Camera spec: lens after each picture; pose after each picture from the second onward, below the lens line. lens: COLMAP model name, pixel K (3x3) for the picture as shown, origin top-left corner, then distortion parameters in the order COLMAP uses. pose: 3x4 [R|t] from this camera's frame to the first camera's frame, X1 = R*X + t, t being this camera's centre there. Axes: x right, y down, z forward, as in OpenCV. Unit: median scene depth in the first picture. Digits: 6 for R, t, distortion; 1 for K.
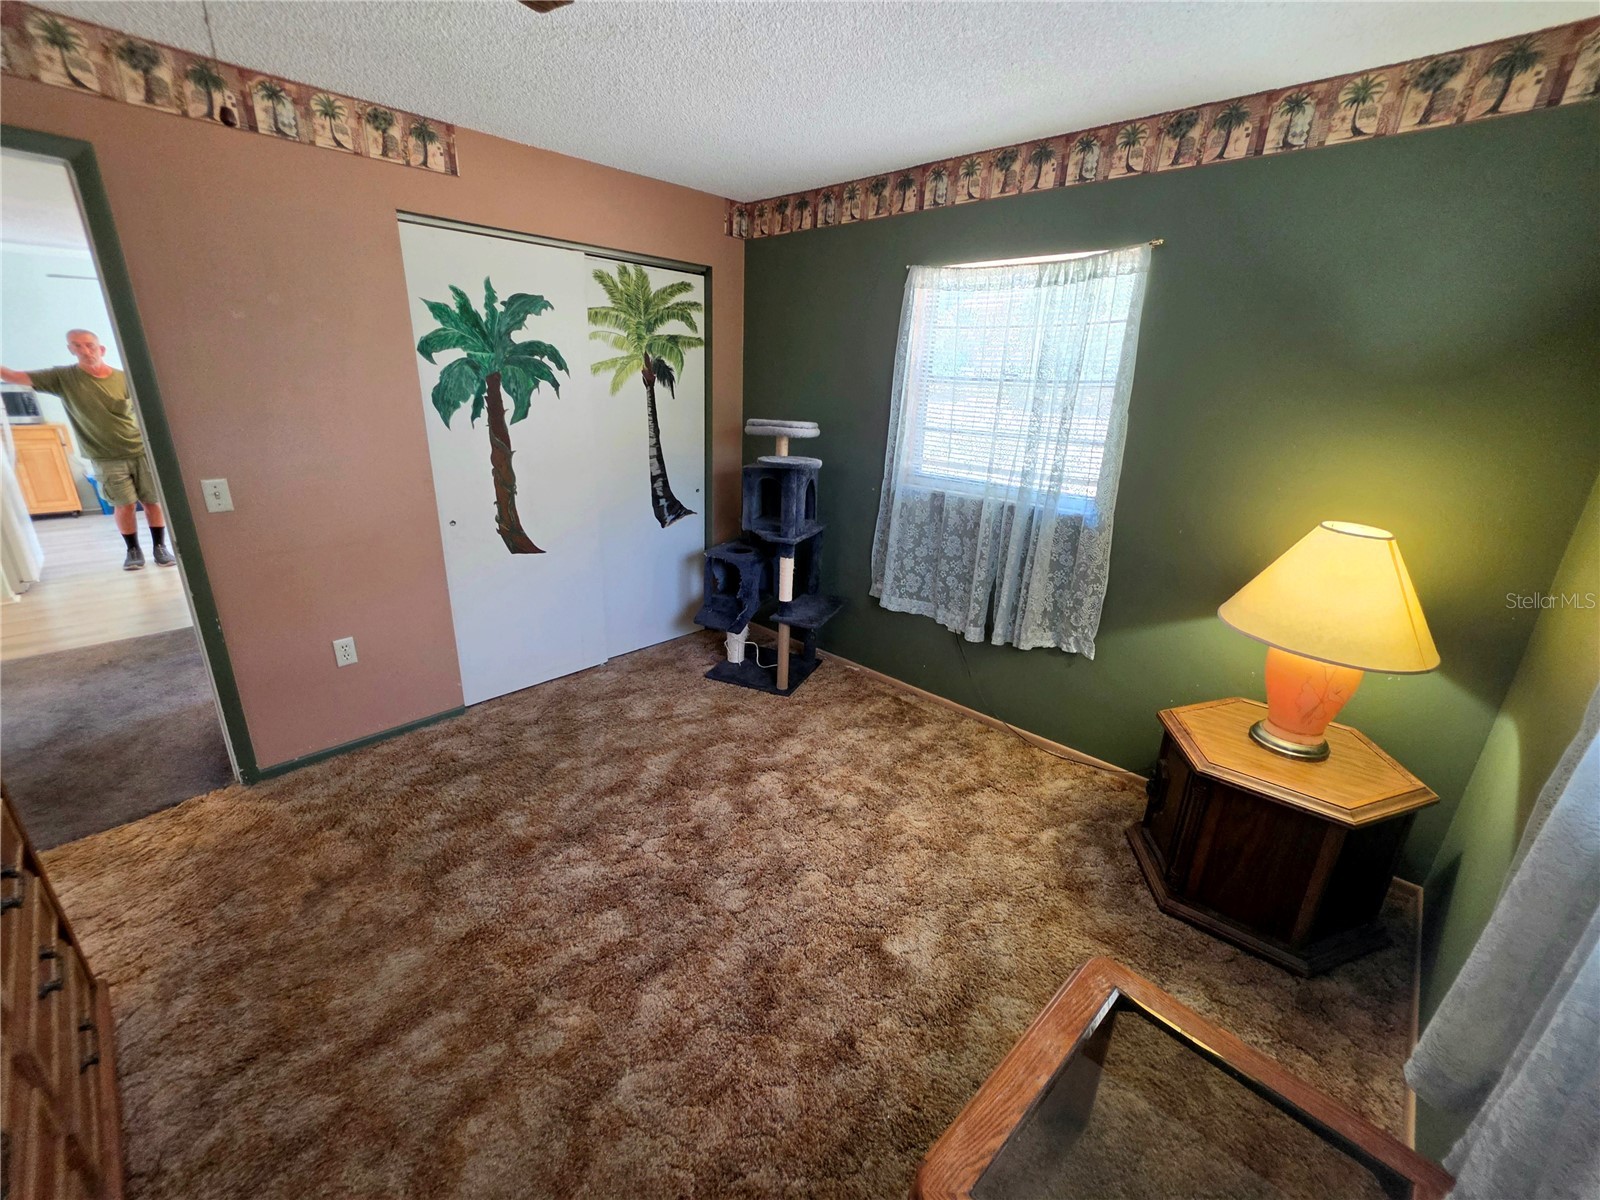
lens RADIAL K [[652.0, 0, 797.0], [0, 652.0, 595.8], [0, 0, 1]] dist [-0.001837, 0.000095]
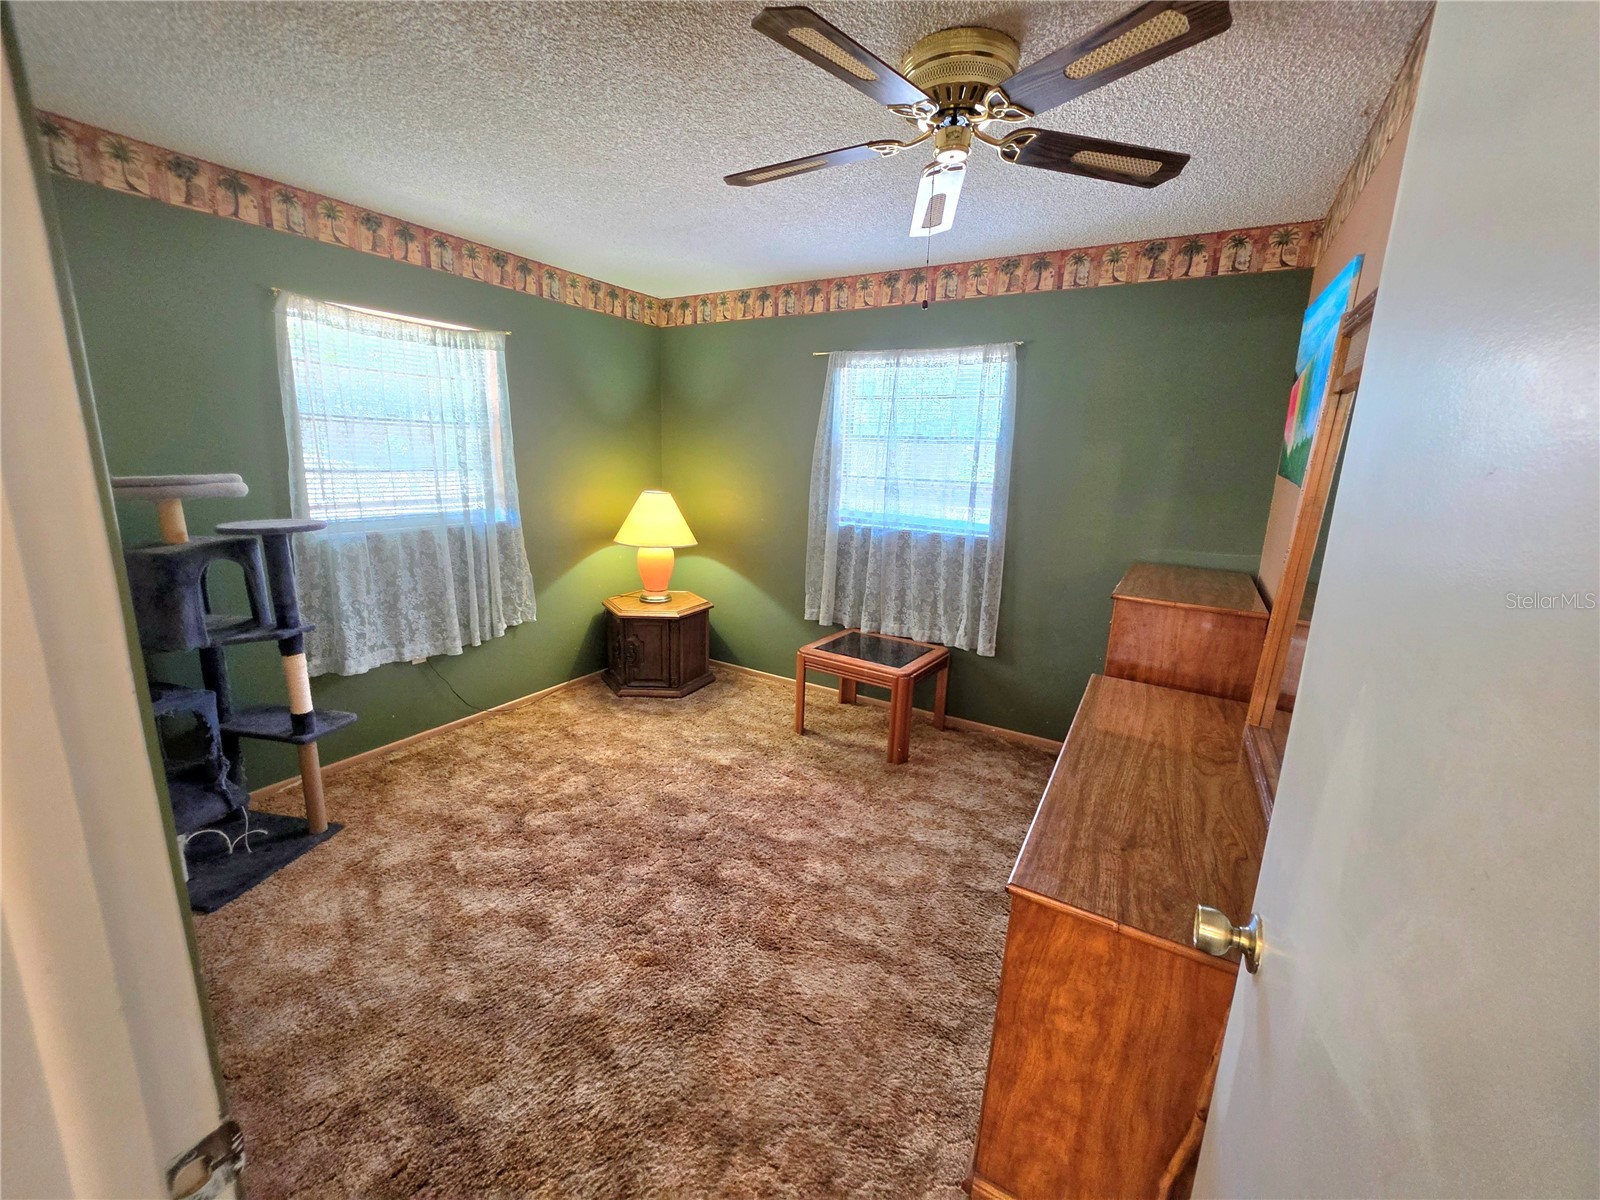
lens RADIAL K [[652.0, 0, 797.0], [0, 652.0, 595.8], [0, 0, 1]] dist [-0.001837, 0.000095]
pose [[-0.220828, -0.250933, 0.942480, -1.055719], [0.277119, 0.910365, 0.307313, -0.242338], [-0.935115, 0.329043, -0.131496, 0.701549]]
